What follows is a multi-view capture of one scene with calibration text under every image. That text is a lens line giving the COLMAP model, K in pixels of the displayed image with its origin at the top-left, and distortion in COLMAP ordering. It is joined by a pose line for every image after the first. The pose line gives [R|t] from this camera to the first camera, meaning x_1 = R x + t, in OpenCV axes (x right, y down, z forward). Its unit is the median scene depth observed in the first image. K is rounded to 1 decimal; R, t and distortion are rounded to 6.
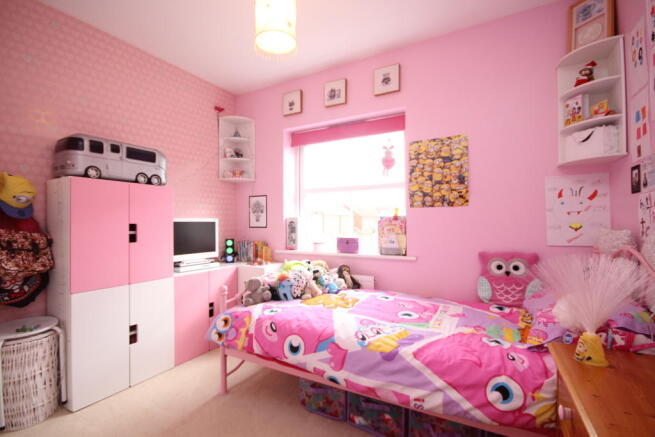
lens RADIAL K [[301.3, 0, 331.1], [0, 301.3, 223.5], [0, 0, 1]] dist [0.003944, -0.009180]
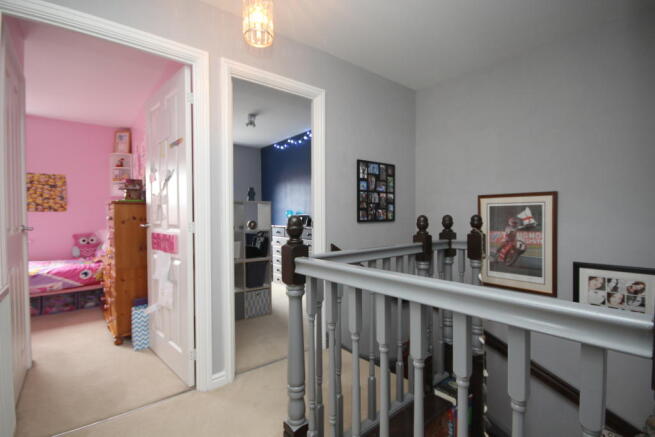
lens RADIAL K [[301.3, 0, 323.2], [0, 301.3, 219.3], [0, 0, 1]] dist [0.003944, -0.009180]
pose [[0.381493, -0.006628, 0.924348, -0.707013], [0.001443, 0.999977, 0.006574, -0.018796], [-0.924371, -0.001174, 0.381494, -1.276068]]
